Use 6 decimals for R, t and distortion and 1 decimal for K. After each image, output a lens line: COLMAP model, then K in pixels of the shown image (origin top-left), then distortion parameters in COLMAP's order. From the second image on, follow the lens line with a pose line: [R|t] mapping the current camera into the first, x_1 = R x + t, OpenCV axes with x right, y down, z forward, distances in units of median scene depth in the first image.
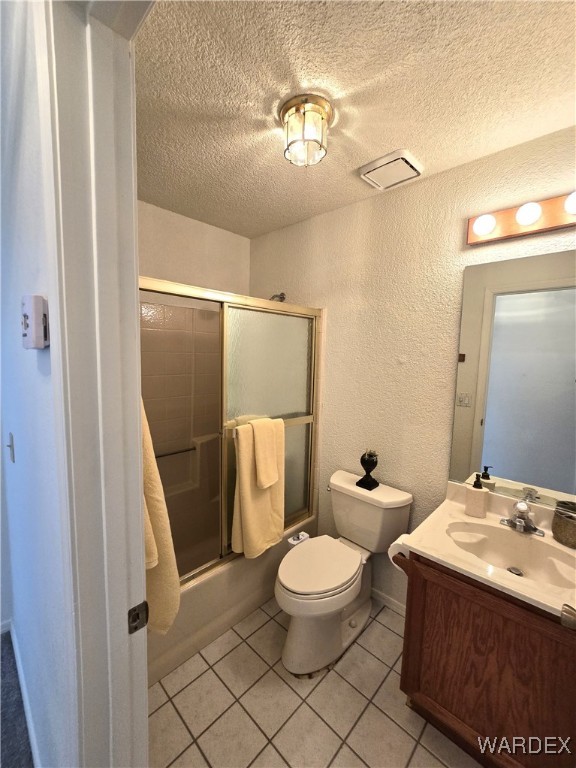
lens RADIAL K [[317.6, 0, 308.5], [0, 317.6, 363.4], [0, 0, 1]] dist [-0.003153, 0.001288]
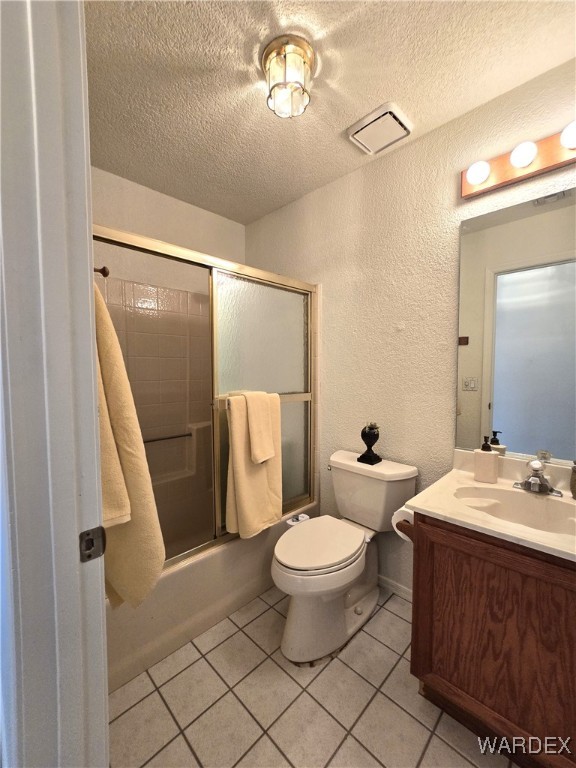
lens RADIAL K [[317.6, 0, 307.2], [0, 317.6, 357.4], [0, 0, 1]] dist [-0.003153, 0.001288]
pose [[0.999393, -0.030200, -0.017349, 0.031984], [0.029379, 0.998520, -0.045766, 0.138099], [0.018705, 0.045228, 0.998802, 0.048135]]
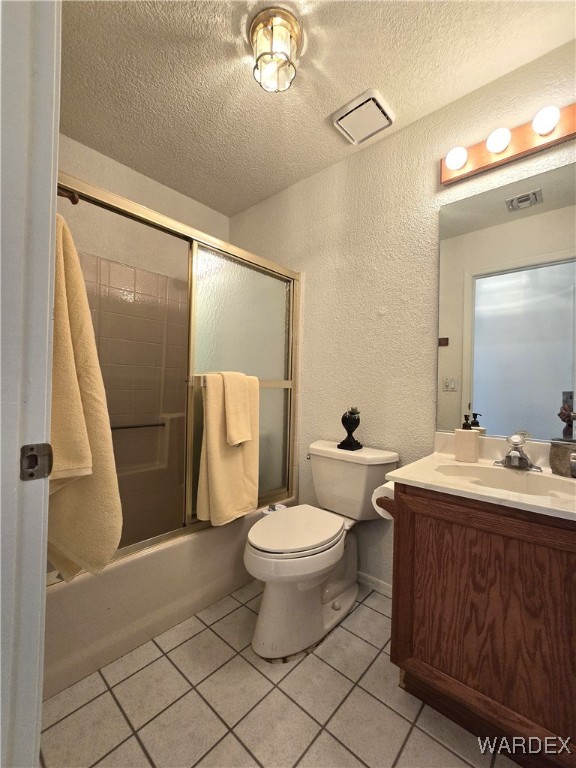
lens RADIAL K [[317.6, 0, 307.0], [0, 317.6, 354.5], [0, 0, 1]] dist [-0.003153, 0.001288]
pose [[0.999313, -0.008610, 0.036036, 0.037725], [0.012163, 0.994956, -0.099568, 0.247807], [-0.034997, 0.099938, 0.994378, 0.077150]]
